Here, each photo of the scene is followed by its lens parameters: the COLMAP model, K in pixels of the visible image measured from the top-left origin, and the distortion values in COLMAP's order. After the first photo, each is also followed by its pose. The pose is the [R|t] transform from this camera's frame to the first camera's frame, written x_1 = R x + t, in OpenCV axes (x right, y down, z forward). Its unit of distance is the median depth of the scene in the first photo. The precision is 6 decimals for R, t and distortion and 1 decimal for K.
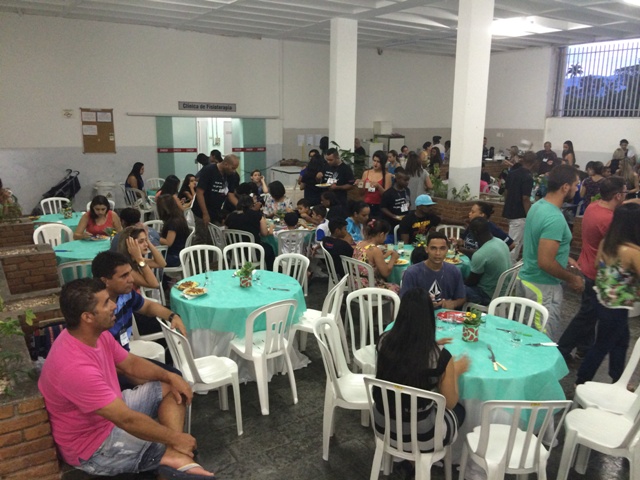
lens RADIAL K [[548.3, 0, 316.3], [0, 548.3, 238.9], [0, 0, 1]] dist [0.093578, -0.122788]
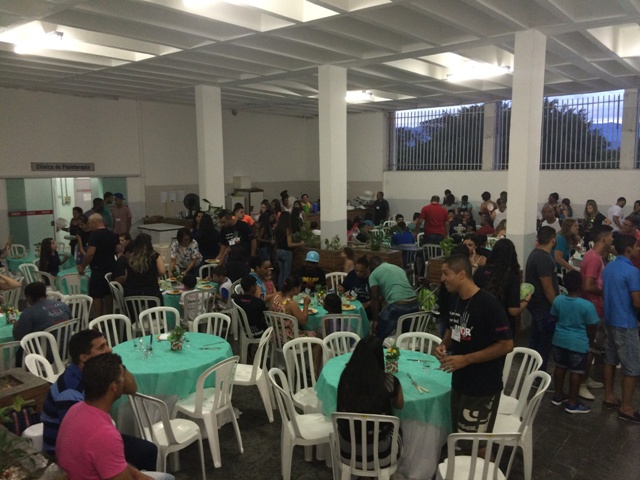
lens RADIAL K [[548.3, 0, 321.5], [0, 548.3, 236.9], [0, 0, 1]] dist [0.093578, -0.122788]
pose [[0.954429, -0.055576, 0.293219, -0.065877], [0.080822, 0.993926, -0.074688, -0.010670], [-0.287287, 0.094983, 0.953124, -0.044725]]
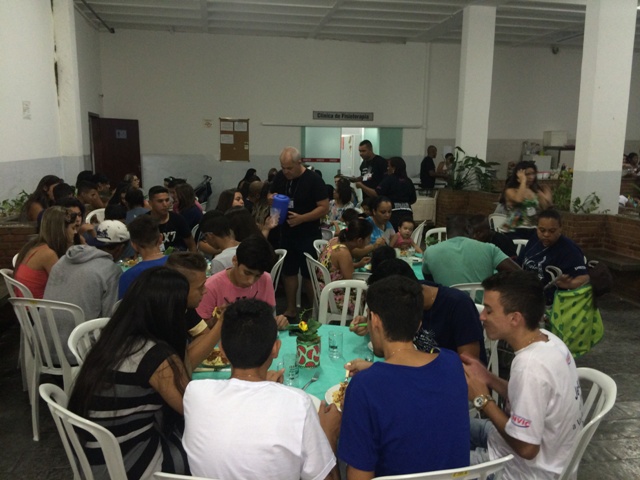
lens RADIAL K [[548.3, 0, 321.0], [0, 548.3, 244.2], [0, 0, 1]] dist [0.093578, -0.122788]
pose [[0.923036, 0.065896, -0.379029, 0.168525], [-0.080938, 0.996433, -0.023870, 0.014223], [0.376104, 0.052711, 0.925077, 0.107959]]
